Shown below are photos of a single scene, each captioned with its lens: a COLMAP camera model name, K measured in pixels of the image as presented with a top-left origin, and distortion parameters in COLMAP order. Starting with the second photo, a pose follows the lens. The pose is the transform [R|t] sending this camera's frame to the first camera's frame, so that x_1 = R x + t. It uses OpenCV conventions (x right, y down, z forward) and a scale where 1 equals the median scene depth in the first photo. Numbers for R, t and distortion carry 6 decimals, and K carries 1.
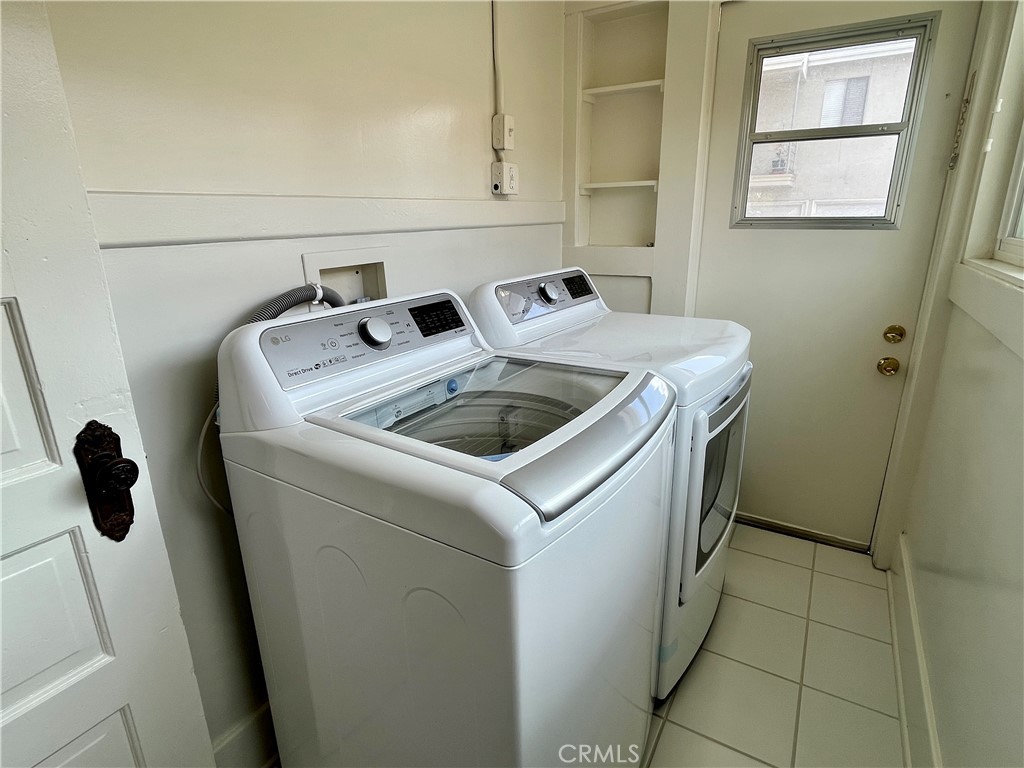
lens RADIAL K [[547.1, 0, 512.0], [0, 547.1, 384.0], [0, 0, 1]] dist [-0.007495, 0.000076]
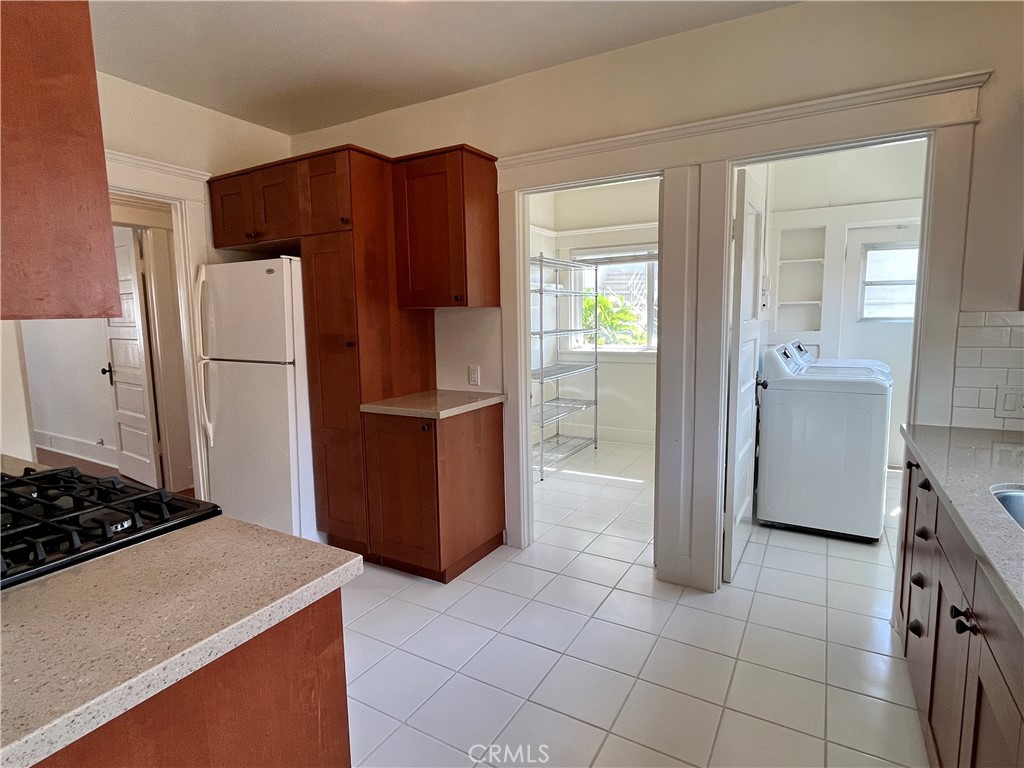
lens RADIAL K [[529.9, 0, 508.3], [0, 529.9, 379.7], [0, 0, 1]] dist [-0.004552, -0.000868]
pose [[0.999983, -0.004805, 0.003215, -1.033837], [0.005299, 0.984150, -0.177257, 0.314956], [-0.002312, 0.177271, 0.984159, -1.059973]]
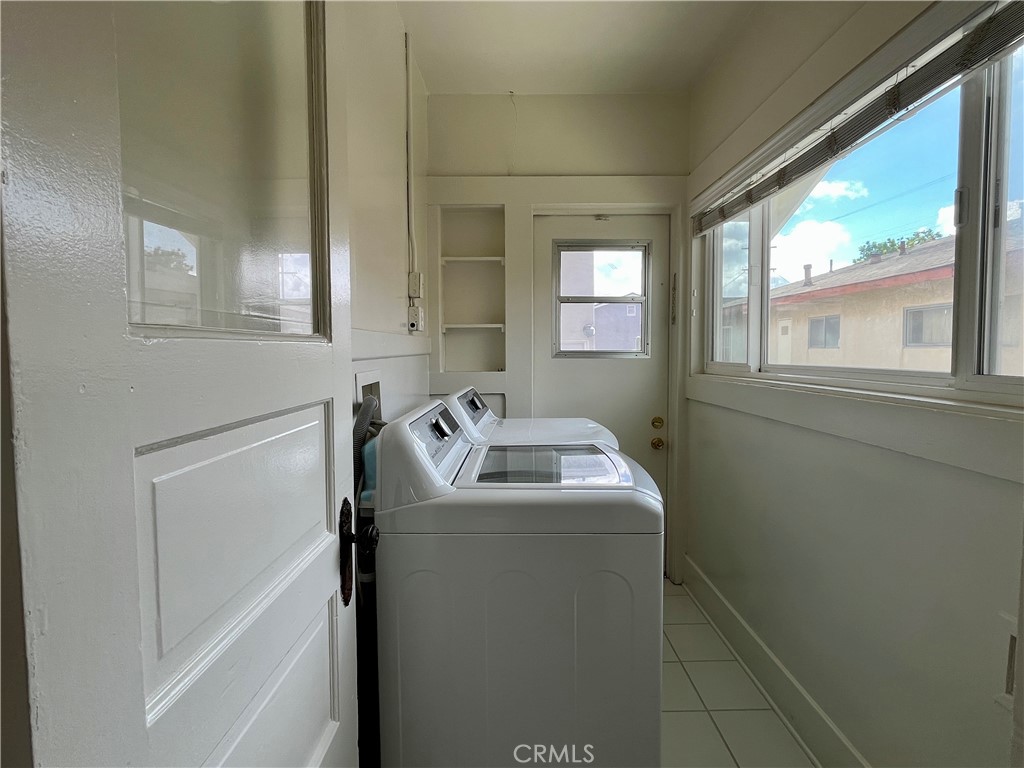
lens RADIAL K [[547.1, 0, 512.0], [0, 547.1, 384.0], [0, 0, 1]] dist [-0.007495, 0.000076]
pose [[0.853285, -0.021478, 0.521002, -0.454665], [0.144979, 0.969528, -0.197476, 0.048507], [-0.500884, 0.244037, 0.830398, -0.117422]]
